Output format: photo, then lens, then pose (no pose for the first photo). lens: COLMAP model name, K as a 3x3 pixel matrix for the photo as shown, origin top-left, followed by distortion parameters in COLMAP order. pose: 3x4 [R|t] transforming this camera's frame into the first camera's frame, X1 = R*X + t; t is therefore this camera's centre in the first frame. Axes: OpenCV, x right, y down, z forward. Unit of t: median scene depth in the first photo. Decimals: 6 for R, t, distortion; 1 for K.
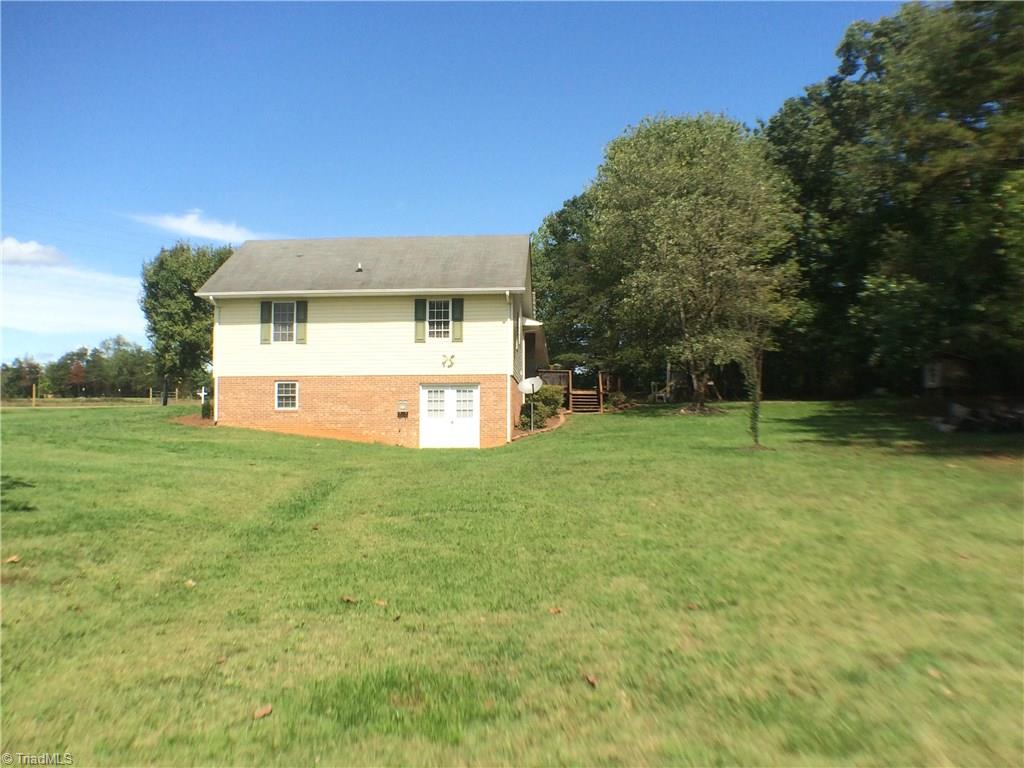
lens RADIAL K [[1218.2, 0, 512.0], [0, 1218.2, 384.0], [0, 0, 1]] dist [0.000089, 0.000426]
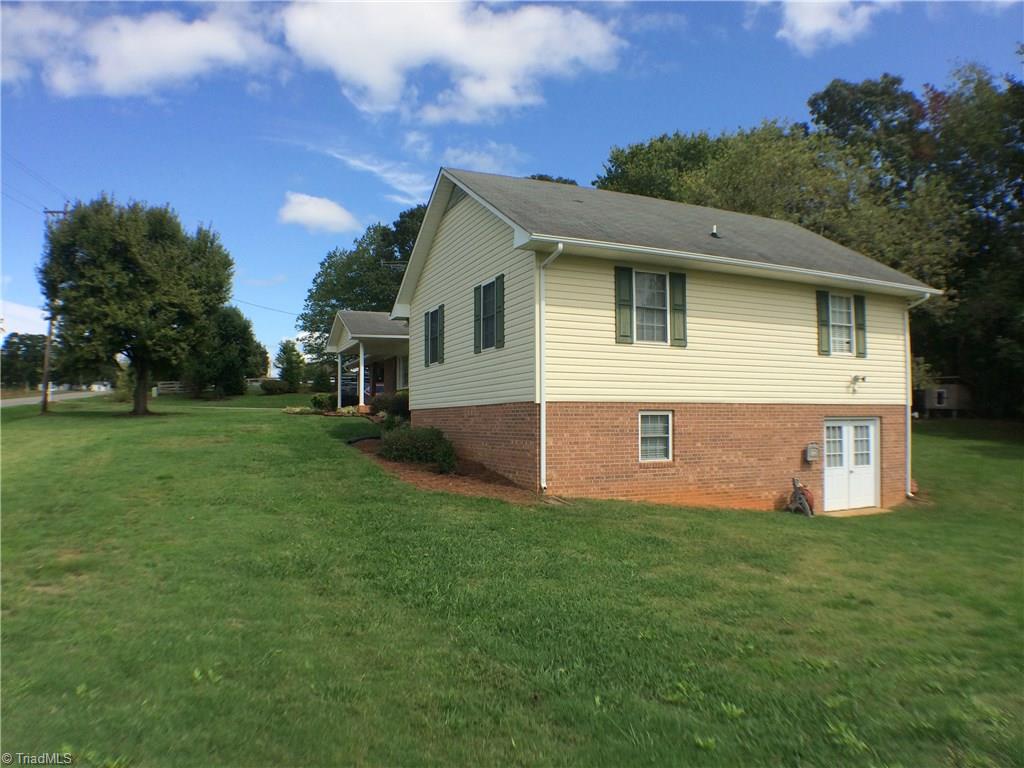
lens RADIAL K [[714.6, 0, 512.0], [0, 714.6, 384.0], [0, 0, 1]] dist [-0.118013, 0.000188]
pose [[0.837997, 0.024588, 0.545121, -0.422337], [-0.031297, 0.999506, 0.003028, -0.013954], [-0.544777, -0.019598, 0.838352, 0.760732]]
